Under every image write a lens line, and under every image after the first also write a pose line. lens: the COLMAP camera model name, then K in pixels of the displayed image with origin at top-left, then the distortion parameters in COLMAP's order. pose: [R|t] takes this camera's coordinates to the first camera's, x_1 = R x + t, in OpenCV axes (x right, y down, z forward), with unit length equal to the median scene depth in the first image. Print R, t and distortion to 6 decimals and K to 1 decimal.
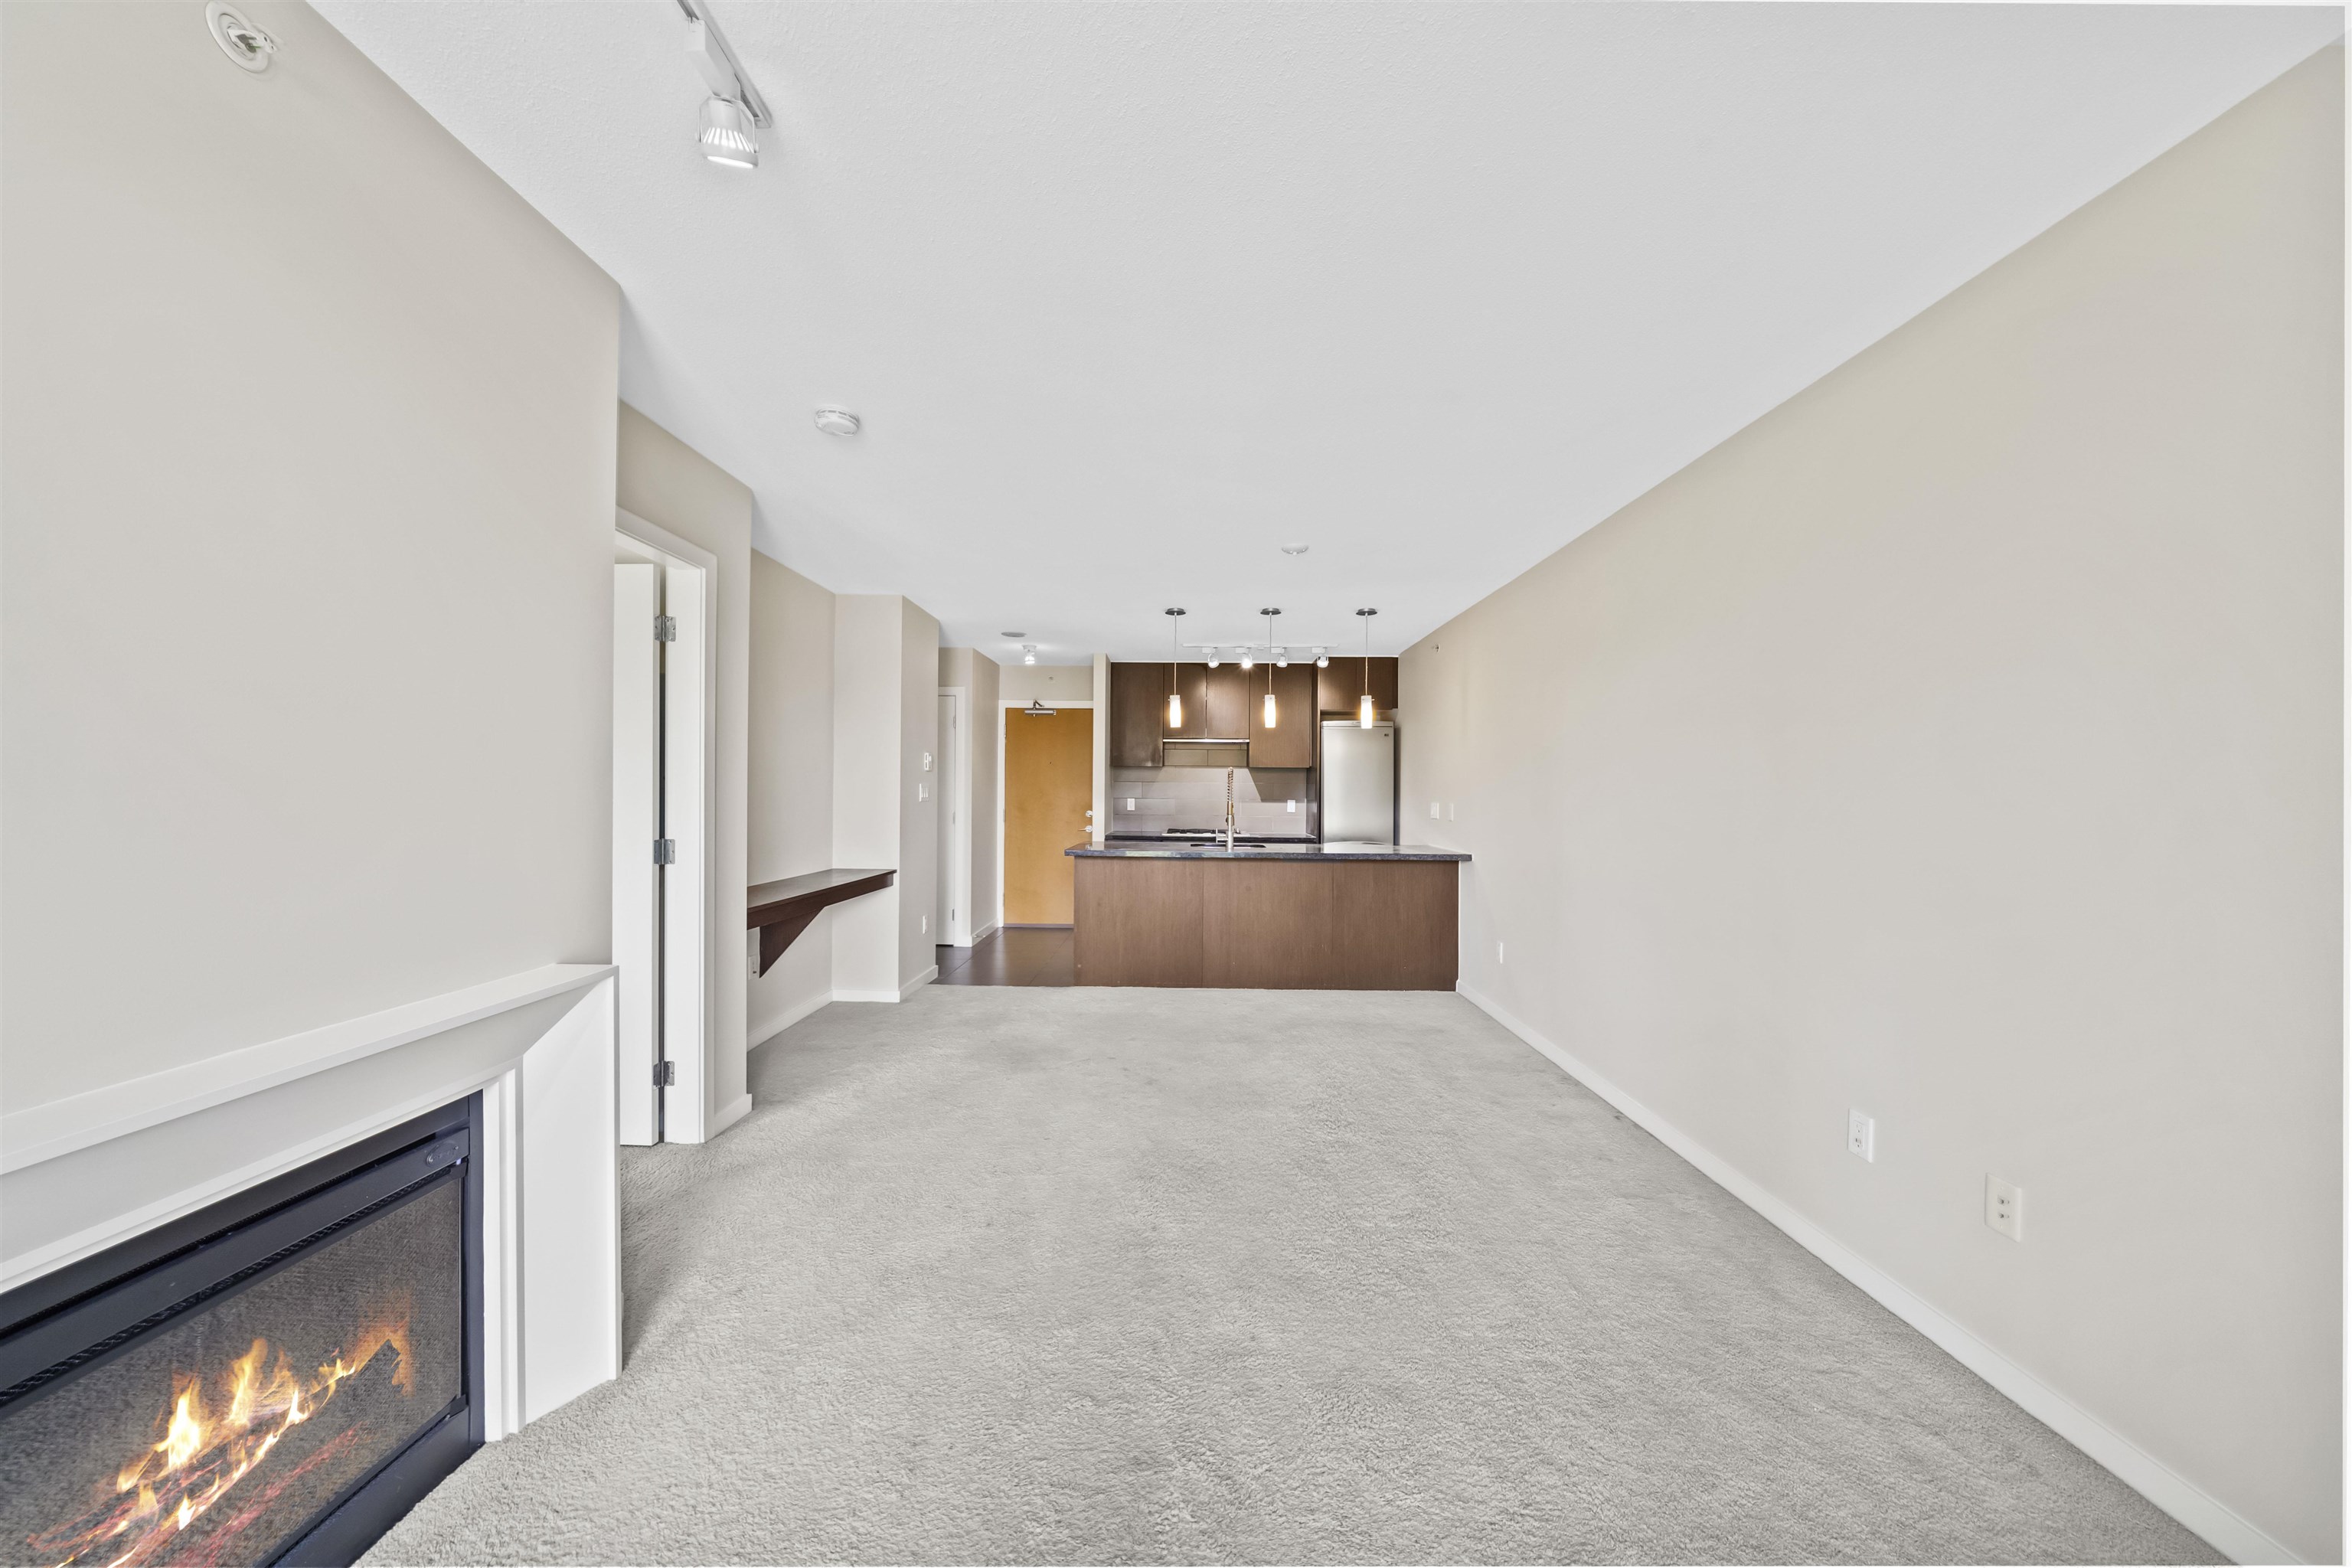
lens RADIAL K [[818.6, 0, 1156.3], [0, 818.6, 788.6], [0, 0, 1]] dist [-0.001346, -0.000772]
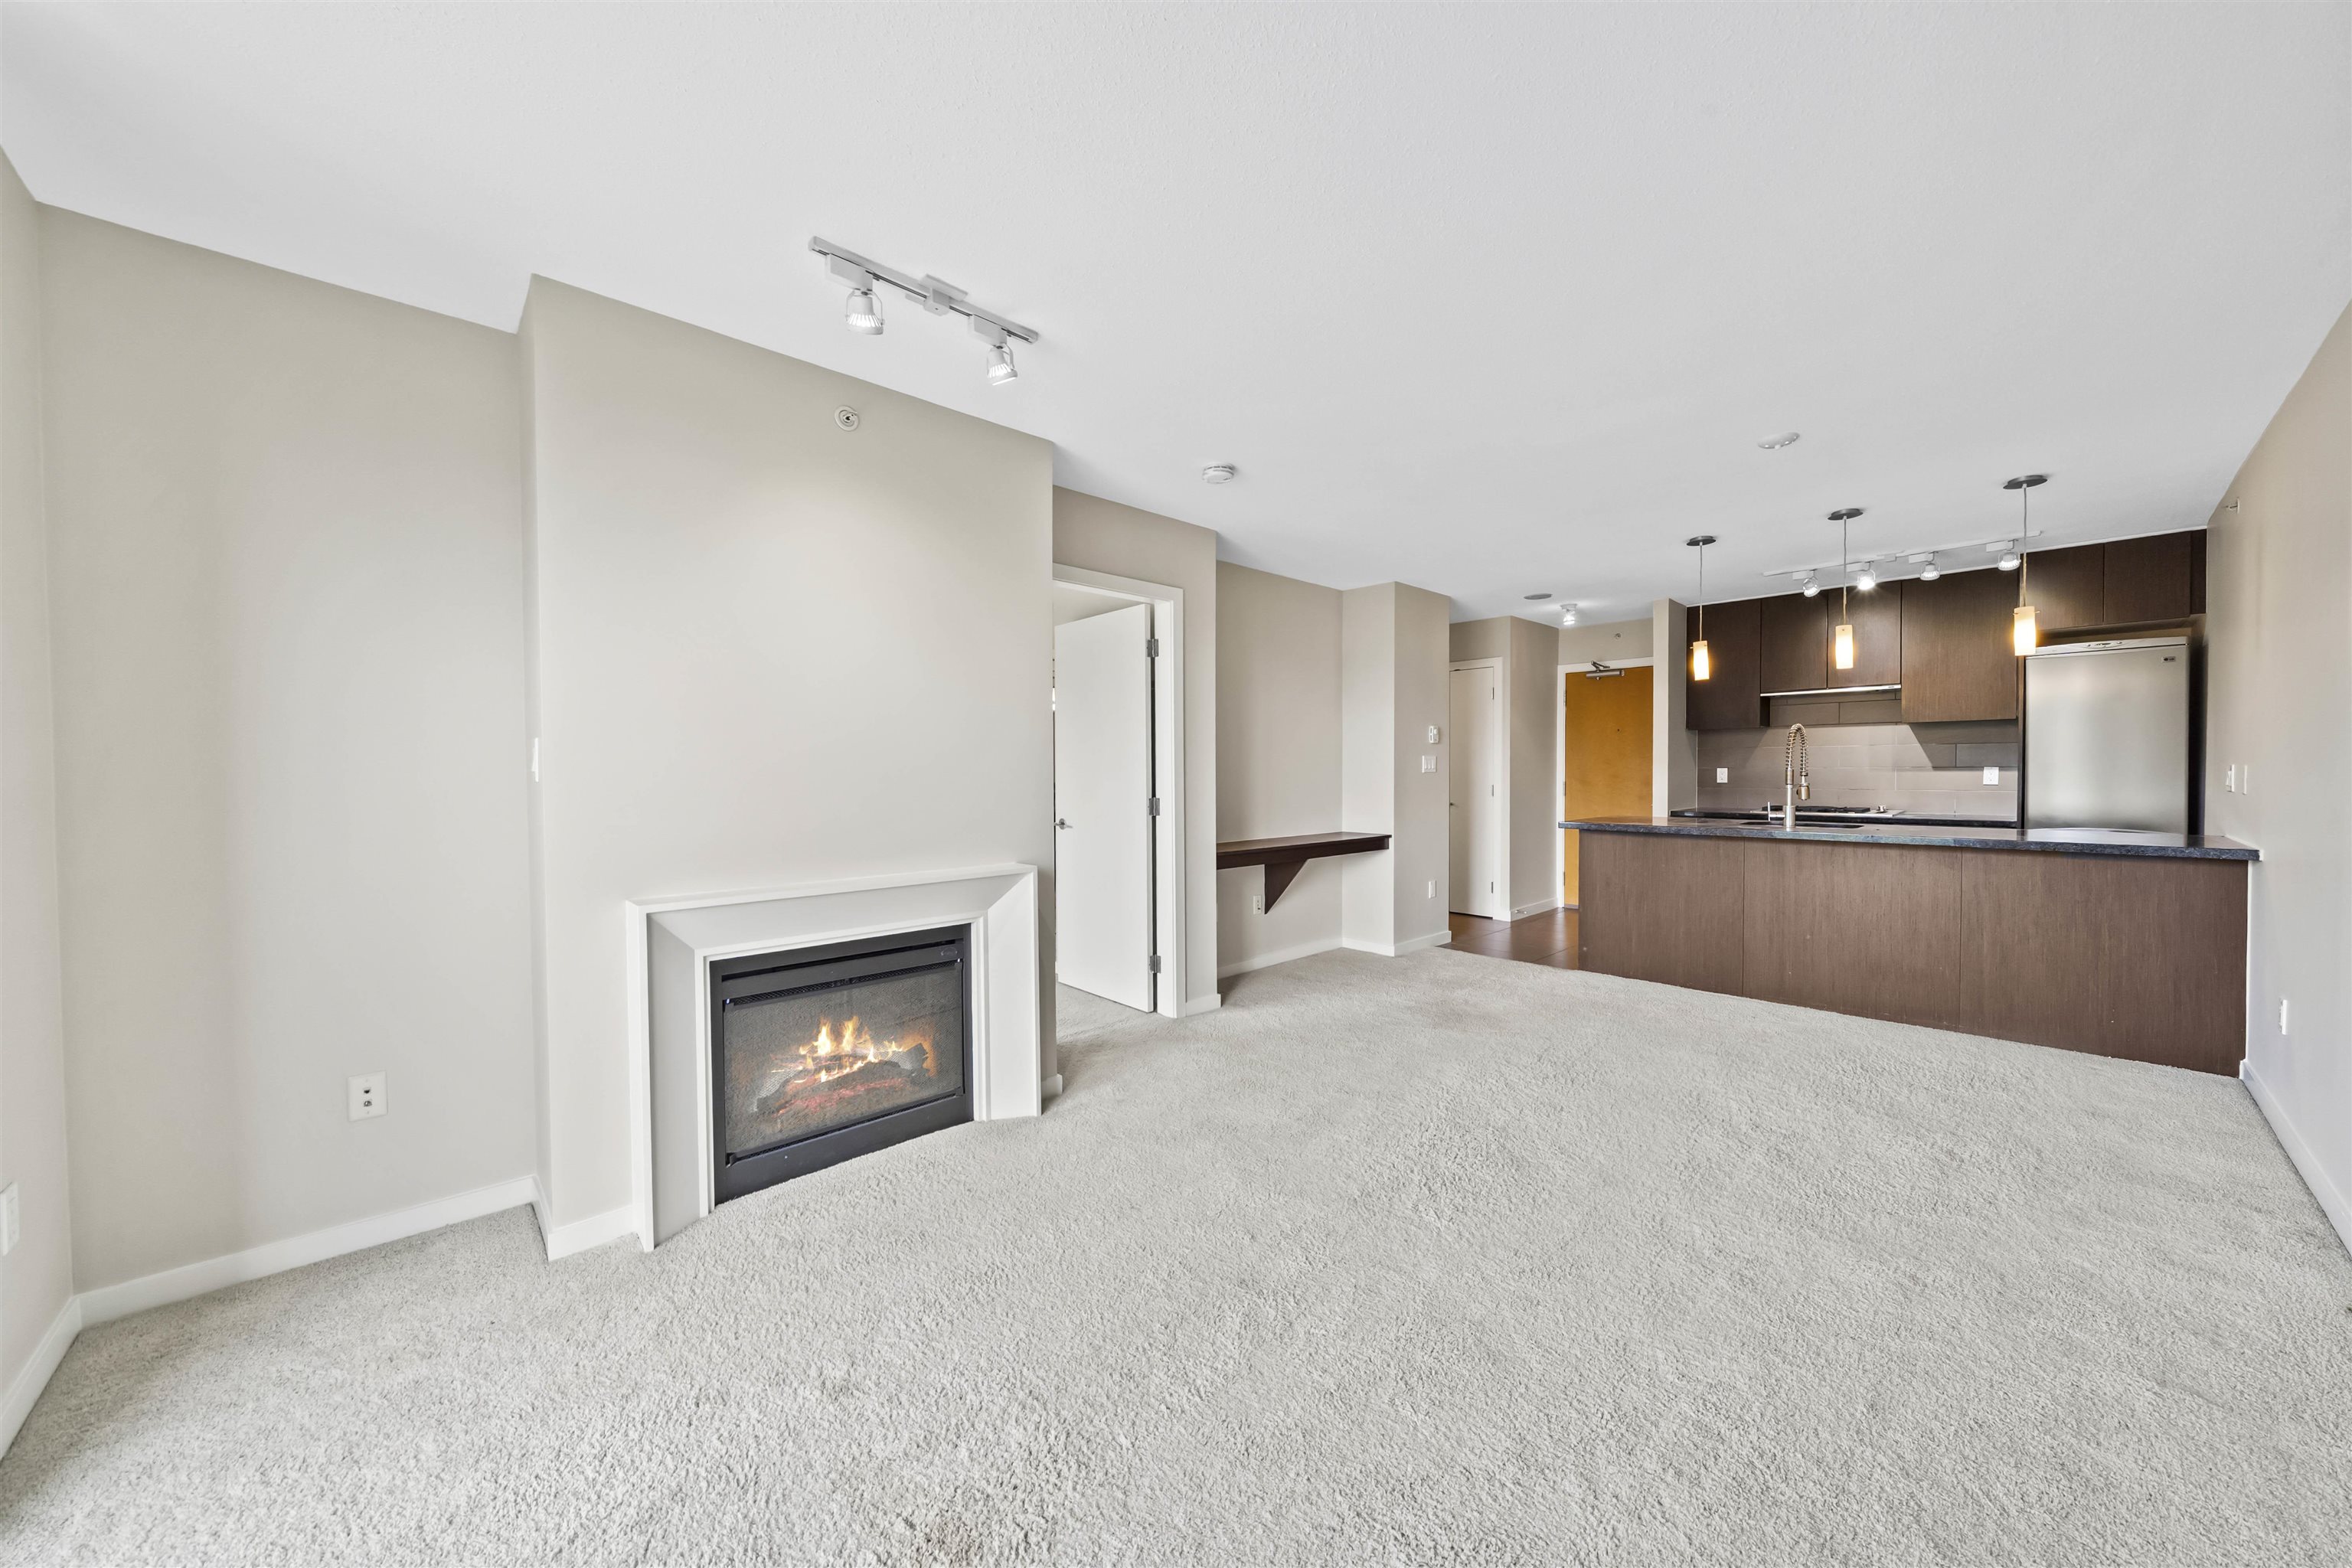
lens RADIAL K [[818.6, 0, 1175.8], [0, 818.6, 796.3], [0, 0, 1]] dist [-0.001346, -0.000772]
pose [[0.709542, 0.009010, -0.704606, 0.233214], [0.017195, 0.999399, 0.030095, 0.008898], [0.704453, -0.033469, 0.708961, 0.016961]]
